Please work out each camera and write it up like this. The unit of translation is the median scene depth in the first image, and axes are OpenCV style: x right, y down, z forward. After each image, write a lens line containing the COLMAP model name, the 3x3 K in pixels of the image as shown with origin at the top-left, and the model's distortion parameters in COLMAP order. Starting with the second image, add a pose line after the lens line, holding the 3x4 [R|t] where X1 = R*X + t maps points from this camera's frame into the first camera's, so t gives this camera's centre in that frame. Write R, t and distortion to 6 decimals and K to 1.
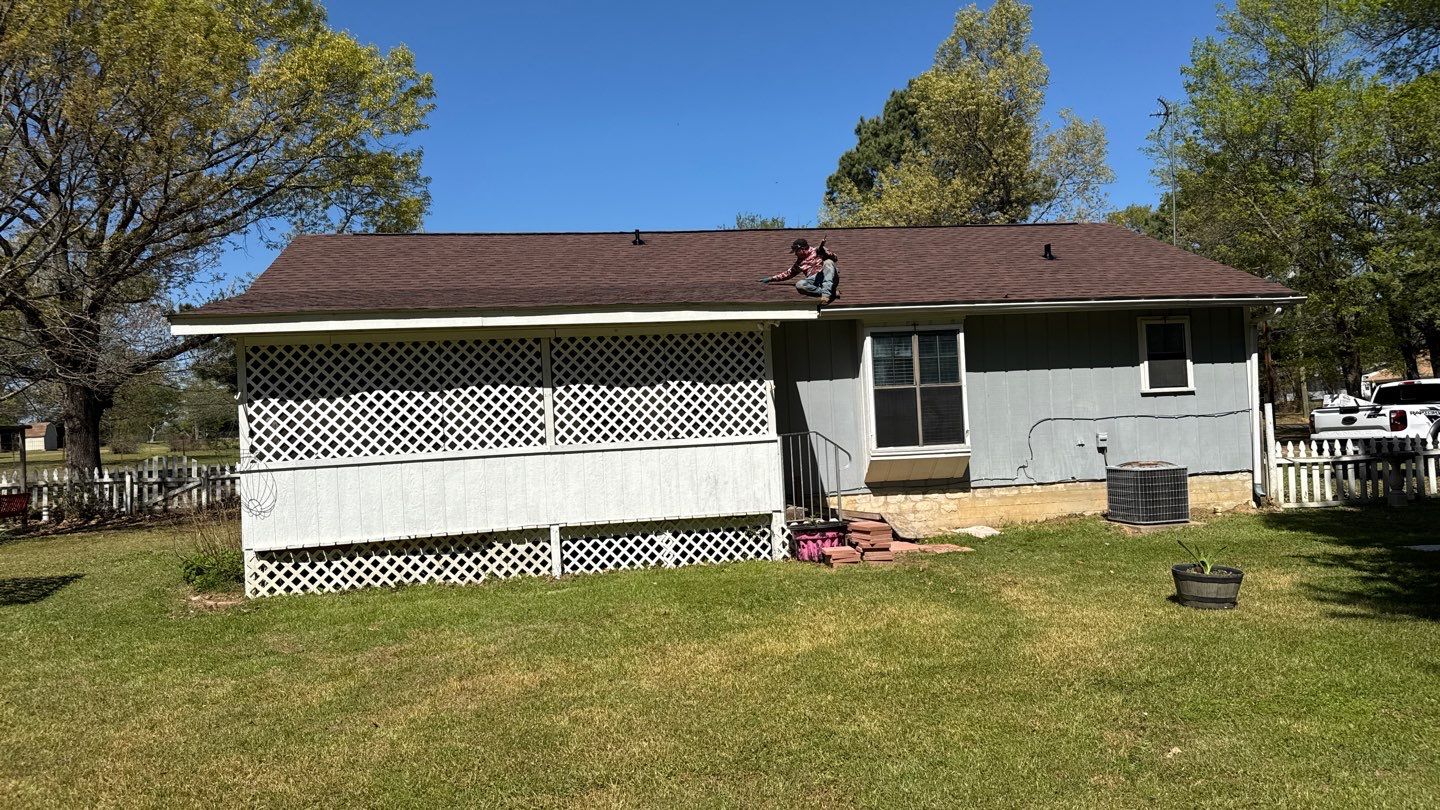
lens RADIAL K [[1016.9, 0, 739.2], [0, 1016.9, 407.7], [0, 0, 1]] dist [0.092613, -0.135652]
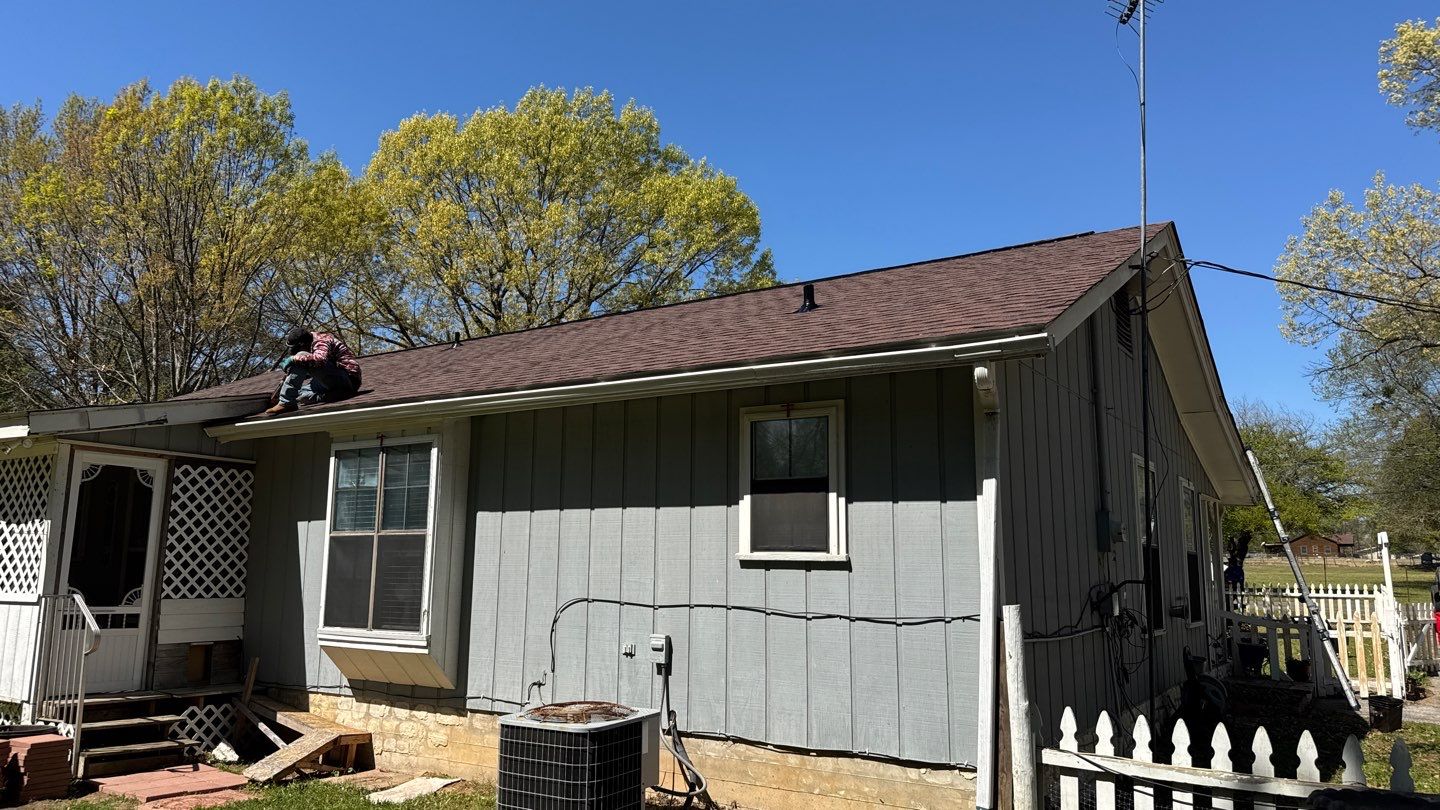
lens RADIAL K [[1020.1, 0, 720.0], [0, 1020.1, 405.0], [0, 0, 1]] dist [0.092178, -0.128314]
pose [[0.710869, -0.055293, -0.701148, 0.912070], [-0.030718, 0.993513, -0.109492, -0.042785], [0.702654, 0.099372, 0.704559, 0.801443]]
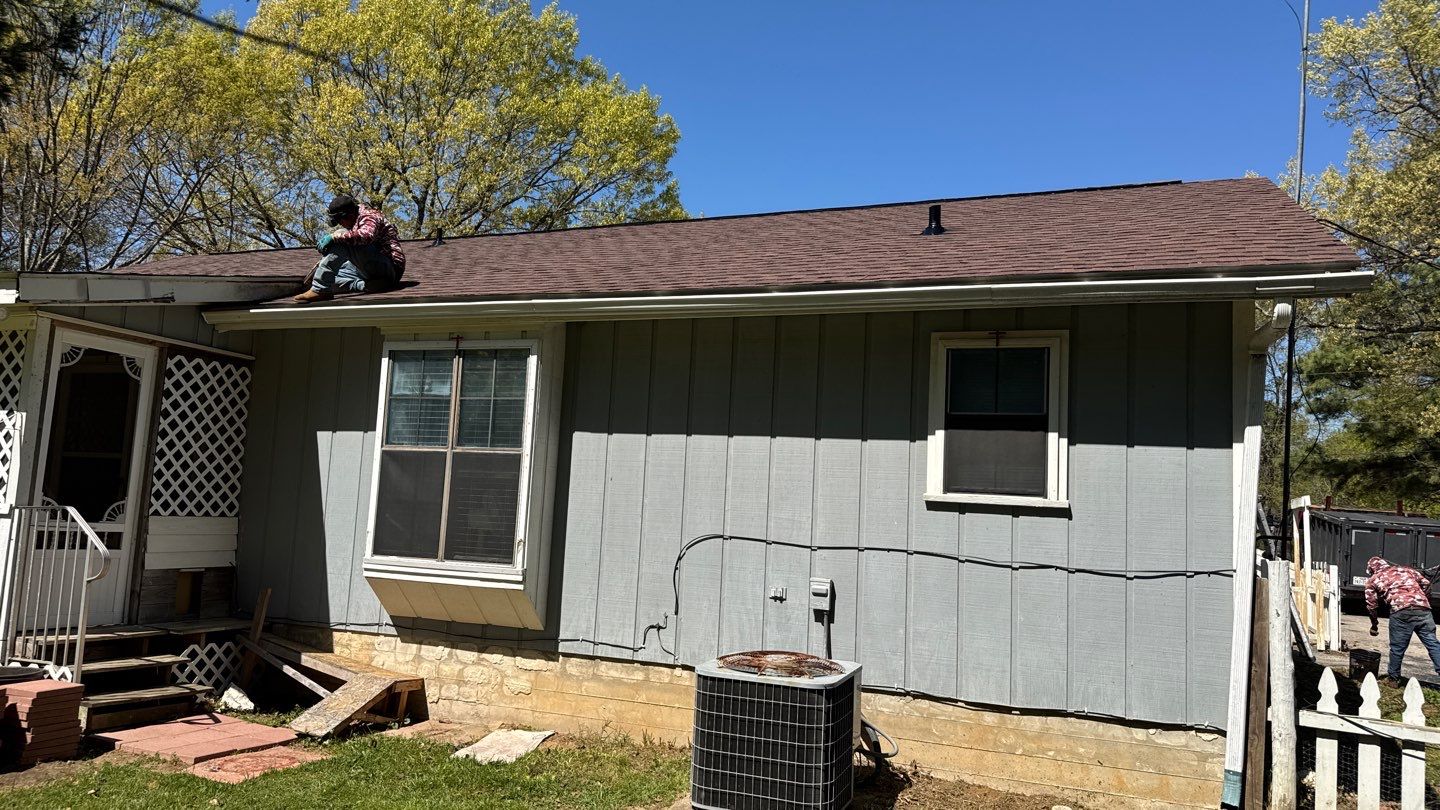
lens RADIAL K [[1016.9, 0, 739.2], [0, 1016.9, 407.7], [0, 0, 1]] dist [0.092613, -0.135652]
pose [[0.831517, 0.033406, -0.554493, 0.706681], [-0.079249, 0.995114, -0.058892, -0.027425], [0.549817, 0.092913, 0.830102, 0.730612]]
